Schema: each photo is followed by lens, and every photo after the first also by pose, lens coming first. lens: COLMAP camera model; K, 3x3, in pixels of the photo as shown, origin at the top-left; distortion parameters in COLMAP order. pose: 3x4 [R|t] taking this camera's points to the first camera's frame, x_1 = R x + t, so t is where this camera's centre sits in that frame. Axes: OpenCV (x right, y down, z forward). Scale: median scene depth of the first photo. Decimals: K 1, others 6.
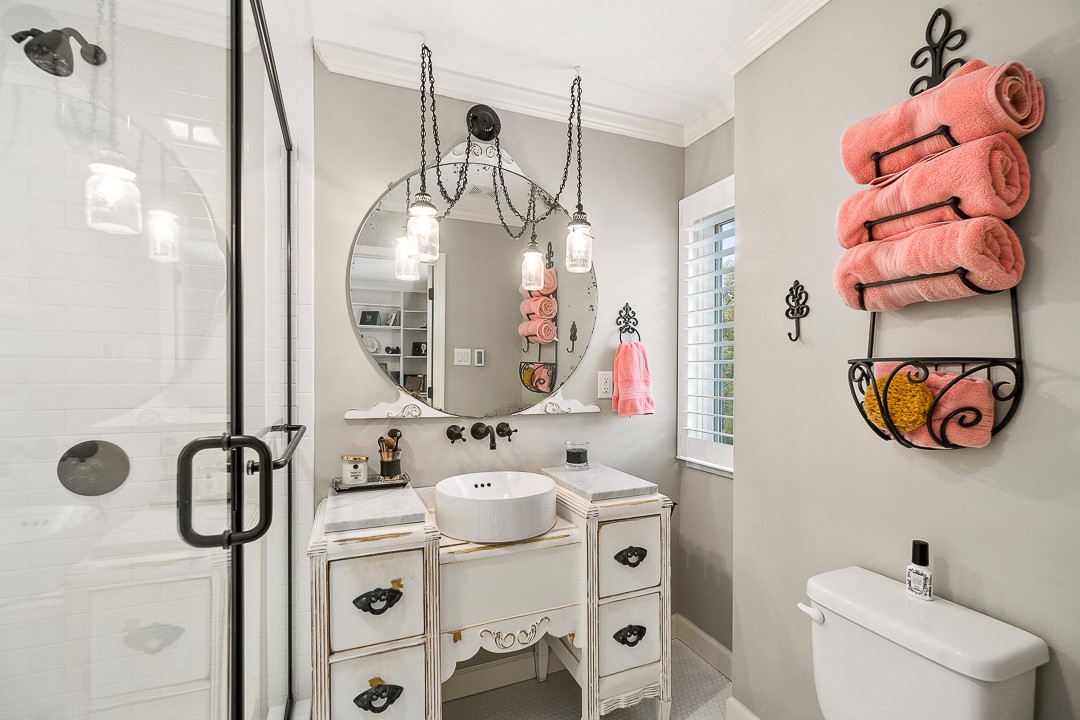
lens RADIAL K [[498.0, 0, 573.7], [0, 498.0, 378.1], [0, 0, 1]] dist [0.001124, 0.000064]
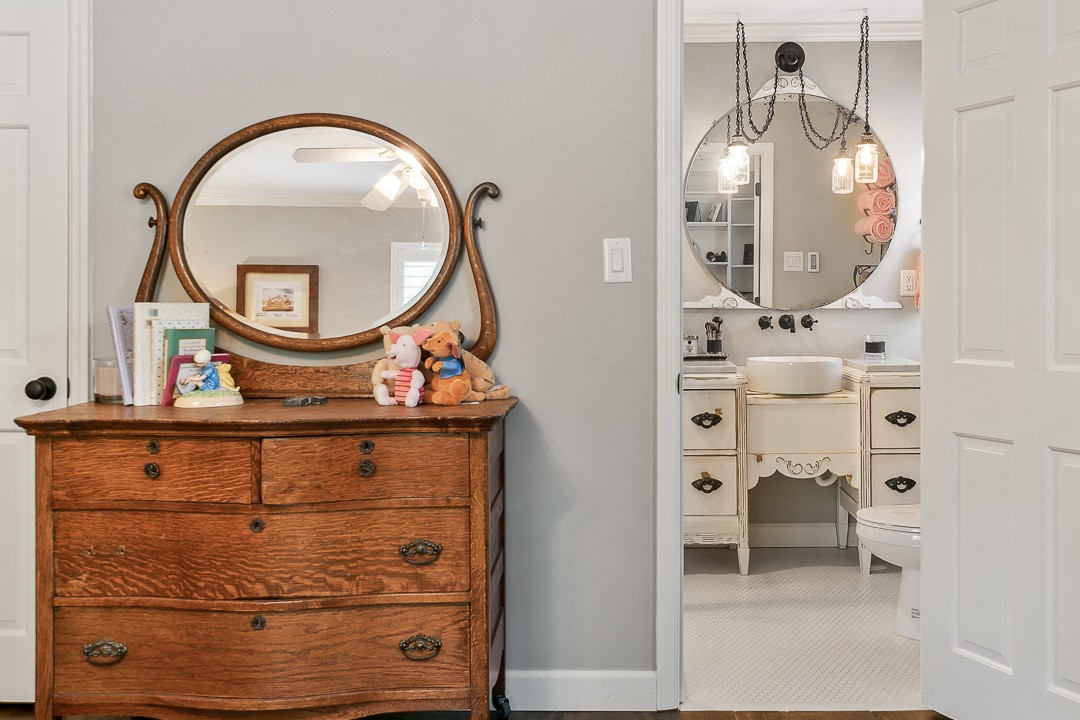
lens RADIAL K [[1792.3, 0, 540.1], [0, 1792.3, 359.5], [0, 0, 1]] dist [-0.037559, 0.000000]
pose [[0.901317, 0.000952, -0.433160, 1.191816], [-0.000743, 1.000000, 0.000650, 0.206543], [0.433160, -0.000264, 0.901317, -3.258632]]
